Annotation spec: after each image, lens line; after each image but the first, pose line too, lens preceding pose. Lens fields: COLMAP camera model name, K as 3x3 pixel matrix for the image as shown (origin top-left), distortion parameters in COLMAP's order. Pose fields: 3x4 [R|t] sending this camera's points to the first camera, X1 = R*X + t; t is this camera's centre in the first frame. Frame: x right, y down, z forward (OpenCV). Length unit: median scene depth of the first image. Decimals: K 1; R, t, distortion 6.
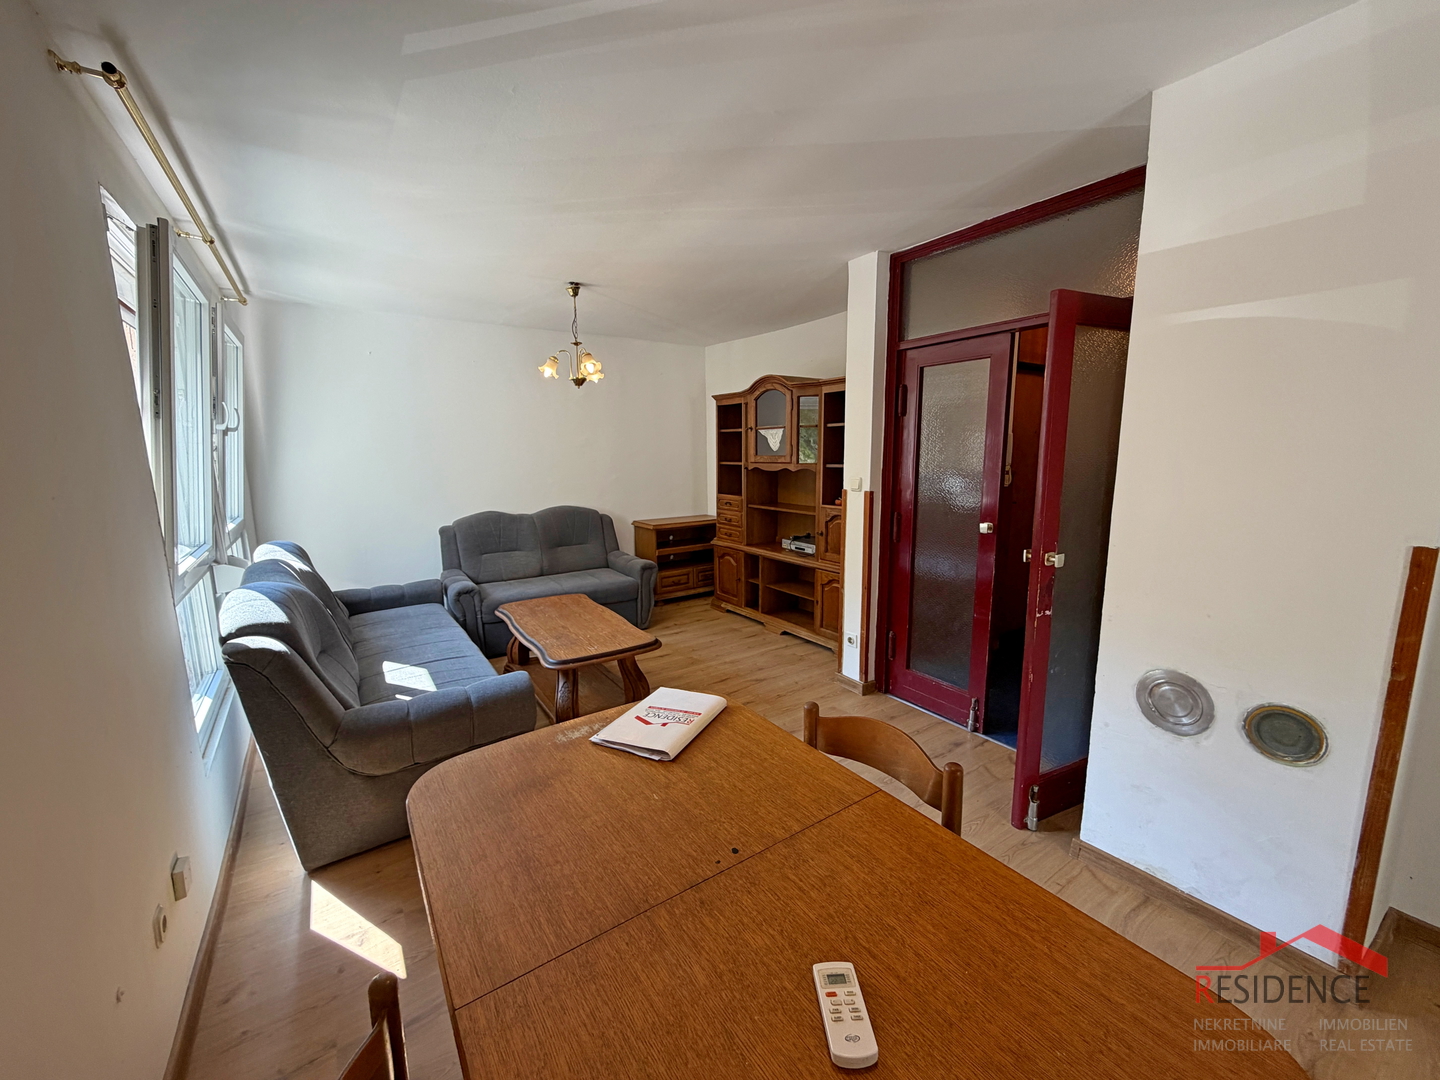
lens RADIAL K [[573.9, 0, 716.5], [0, 573.9, 537.8], [0, 0, 1]] dist [0.000653, -0.000441]
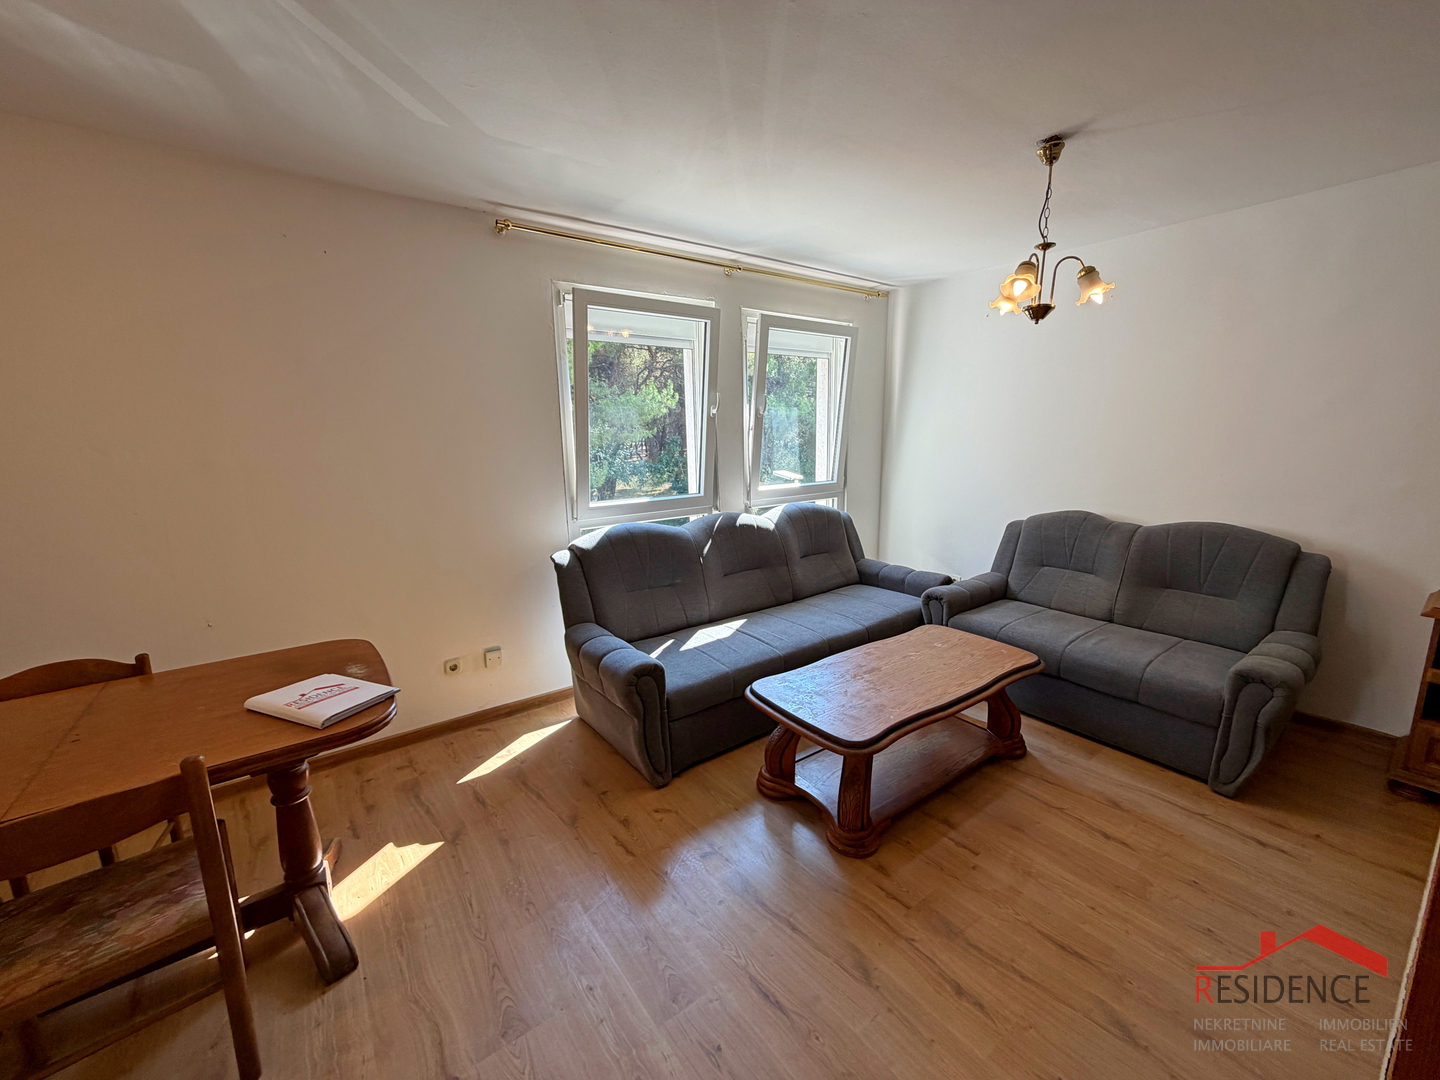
lens RADIAL K [[573.9, 0, 713.1], [0, 573.9, 539.0], [0, 0, 1]] dist [0.000653, -0.000441]
pose [[0.046821, 0.199685, -0.978741, 0.378575], [-0.142602, 0.971116, 0.191308, -0.110963], [0.988672, 0.130613, 0.073944, 0.658636]]
